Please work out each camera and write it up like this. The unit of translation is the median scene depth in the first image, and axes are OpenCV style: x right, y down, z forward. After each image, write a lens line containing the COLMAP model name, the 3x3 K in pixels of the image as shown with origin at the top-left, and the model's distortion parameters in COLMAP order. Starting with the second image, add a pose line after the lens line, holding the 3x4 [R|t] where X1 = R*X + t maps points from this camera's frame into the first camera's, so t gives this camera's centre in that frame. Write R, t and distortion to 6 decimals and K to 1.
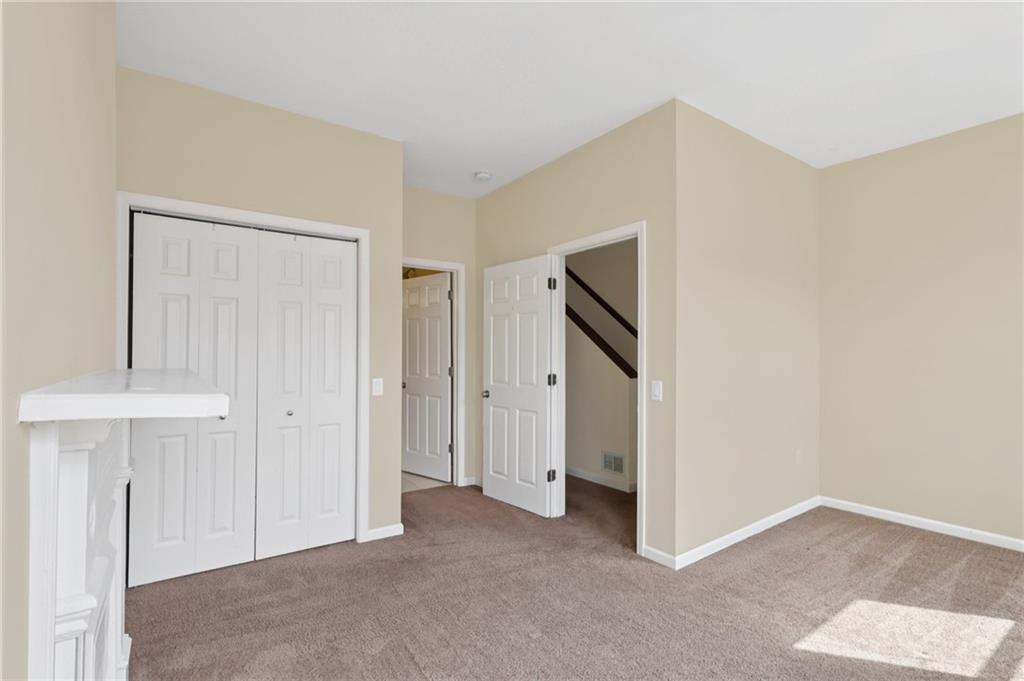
lens RADIAL K [[484.9, 0, 511.1], [0, 484.9, 346.5], [0, 0, 1]] dist [-0.001227, 0.001214]
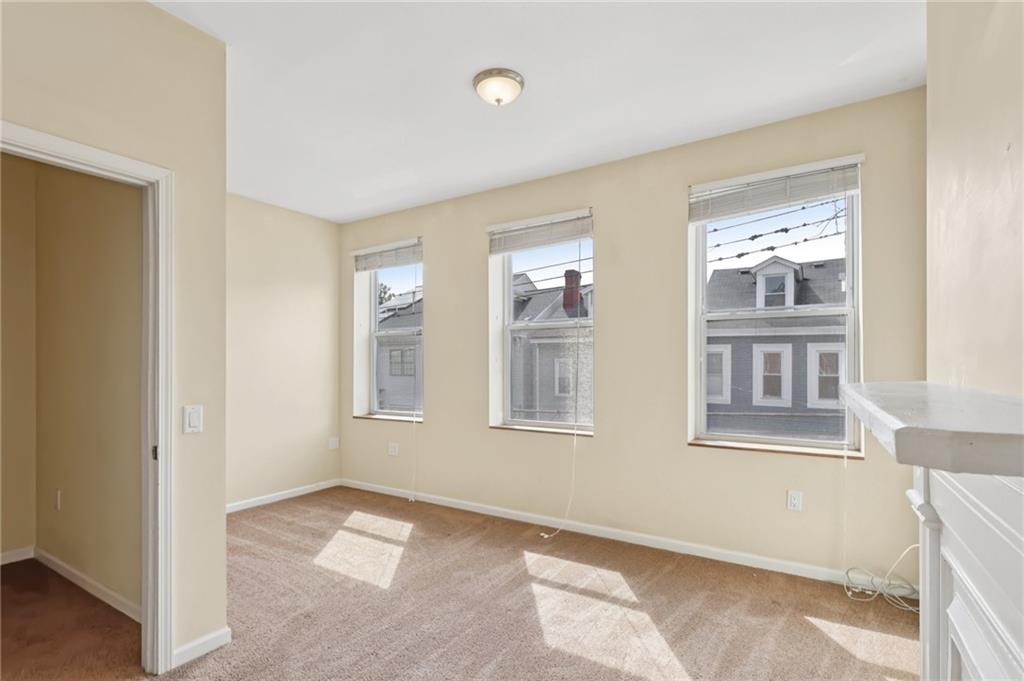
lens RADIAL K [[484.9, 0, 511.4], [0, 484.9, 369.5], [0, 0, 1]] dist [-0.001227, 0.001214]
pose [[-0.384281, -0.003462, 0.923210, -0.571425], [-0.016247, 0.999863, -0.003014, 0.013358], [-0.923073, -0.016158, -0.384285, 0.894025]]
